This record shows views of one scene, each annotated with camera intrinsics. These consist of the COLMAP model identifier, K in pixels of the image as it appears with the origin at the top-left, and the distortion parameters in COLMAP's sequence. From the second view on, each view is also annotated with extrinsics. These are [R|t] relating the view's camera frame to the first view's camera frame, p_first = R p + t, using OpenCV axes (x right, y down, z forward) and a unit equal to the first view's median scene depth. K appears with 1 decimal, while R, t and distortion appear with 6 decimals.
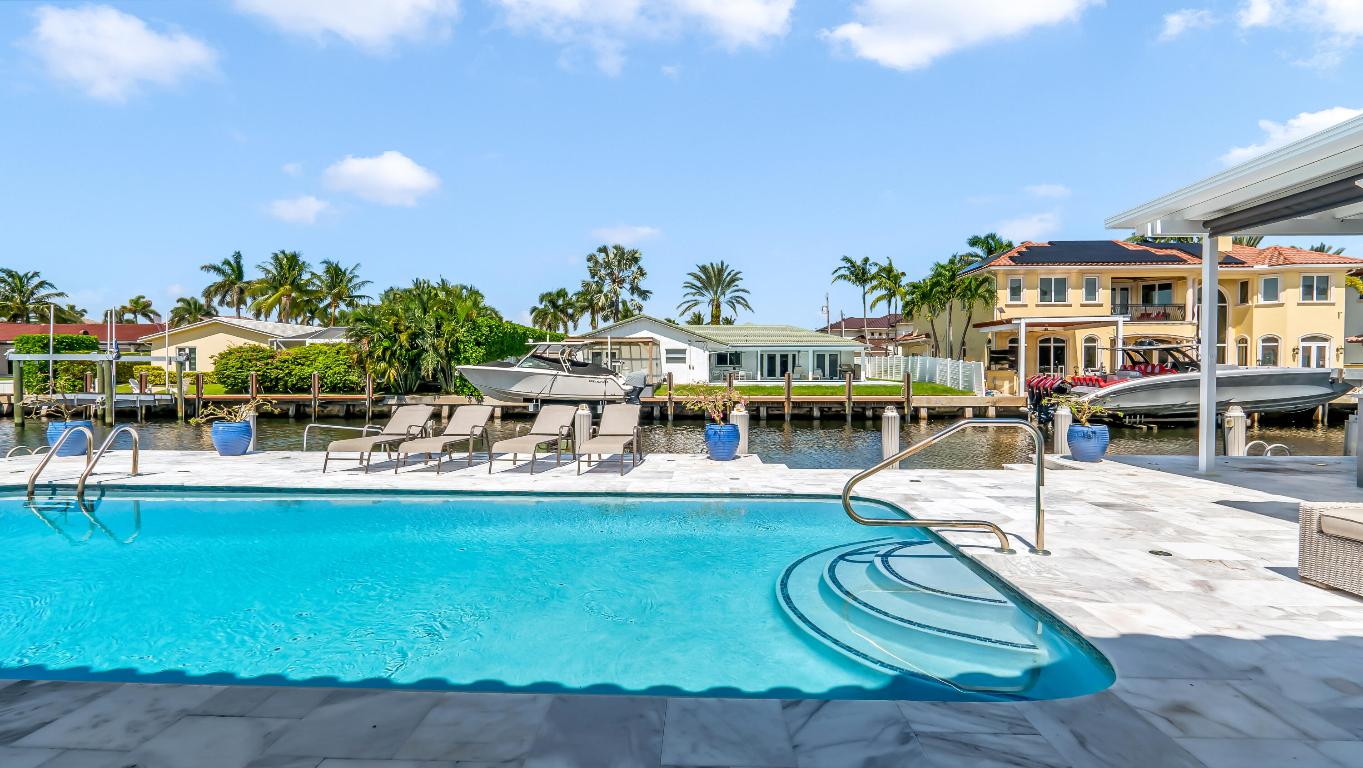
lens RADIAL K [[637.9, 0, 681.9], [0, 637.9, 388.3], [0, 0, 1]] dist [-0.003401, 0.001073]
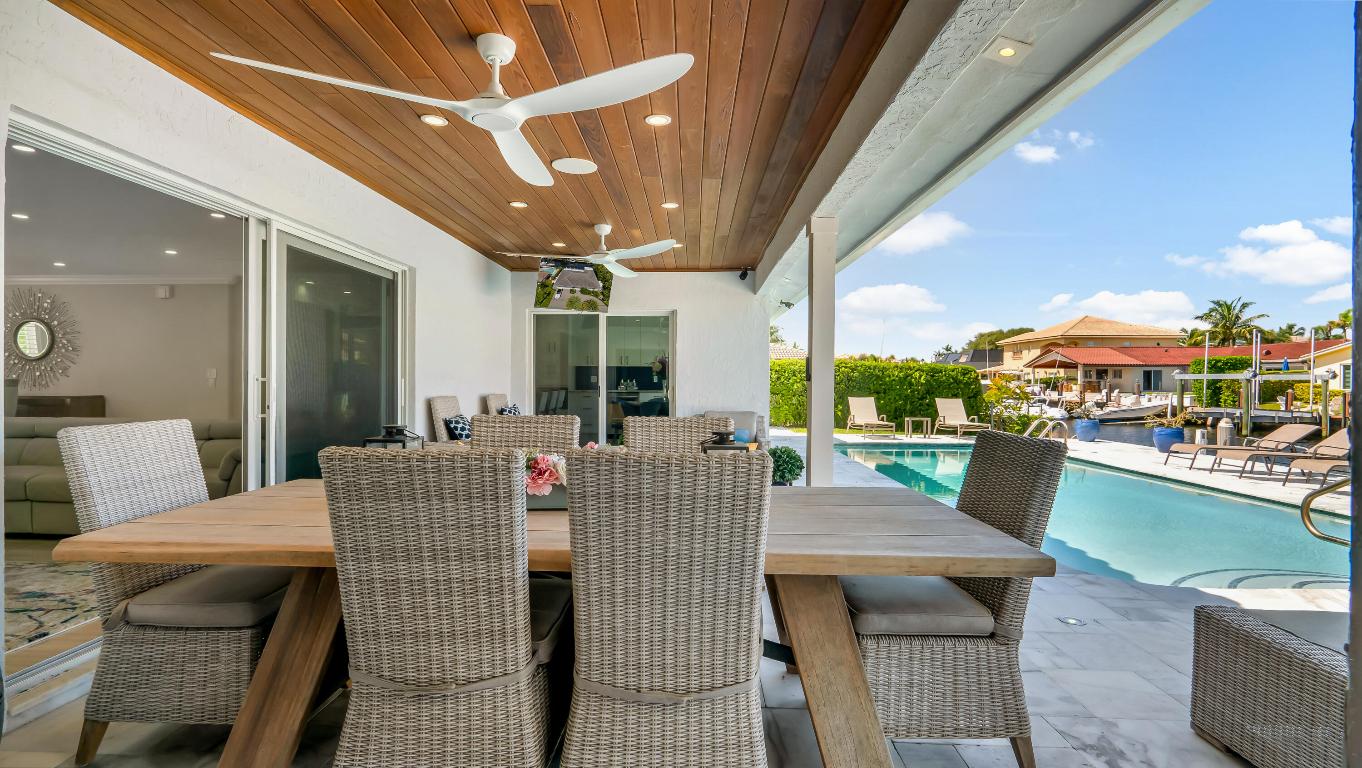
lens RADIAL K [[637.4, 0, 662.3], [0, 637.4, 384.0], [0, 0, 1]] dist [-0.003401, 0.001073]
pose [[-0.005241, 0.001136, -0.999986, 0.187351], [-0.034705, 0.999397, 0.001318, -0.000619], [0.999384, 0.034711, -0.005199, -0.013373]]
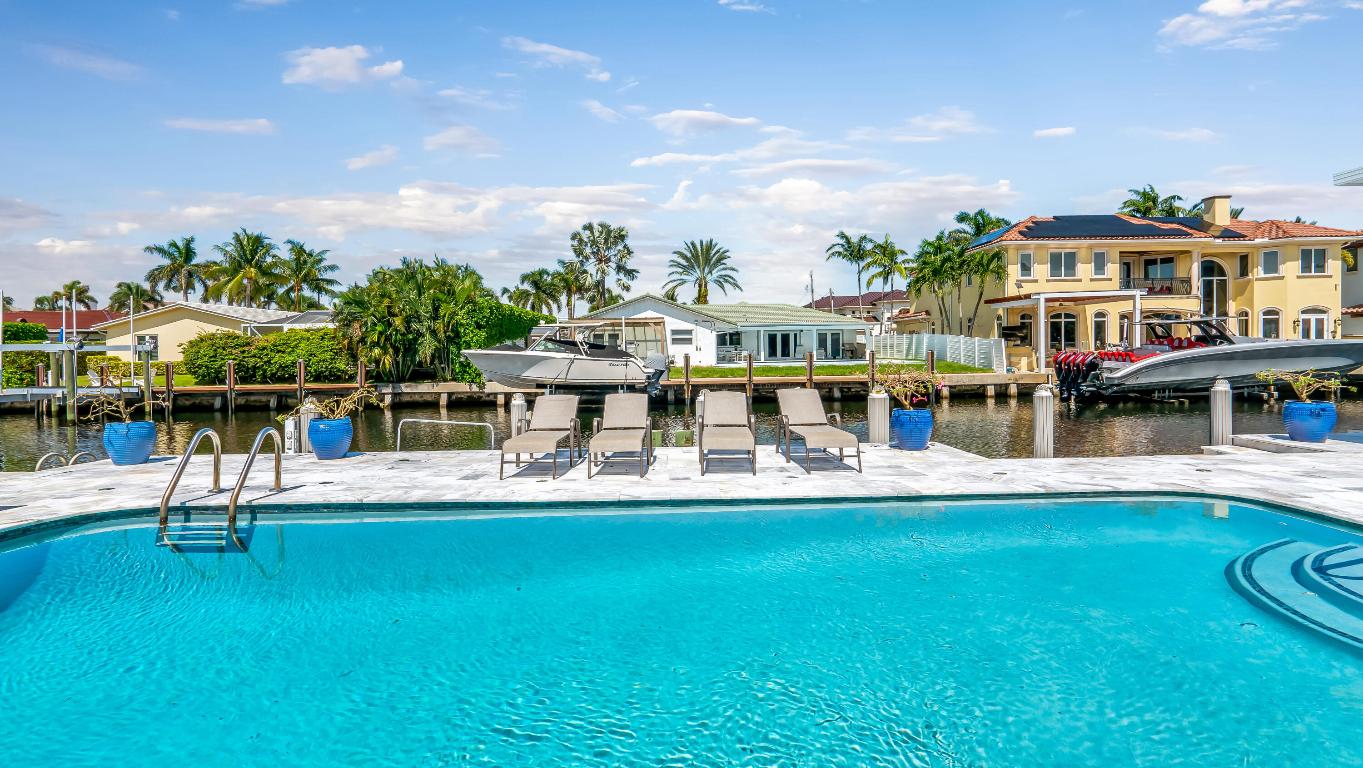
lens RADIAL K [[637.9, 0, 655.2], [0, 637.9, 378.6], [0, 0, 1]] dist [-0.003401, 0.001073]
pose [[0.998279, -0.017770, 0.055887, -0.108508], [0.017127, 0.999782, 0.011971, -0.000442], [-0.056088, -0.010993, 0.998365, 0.047770]]
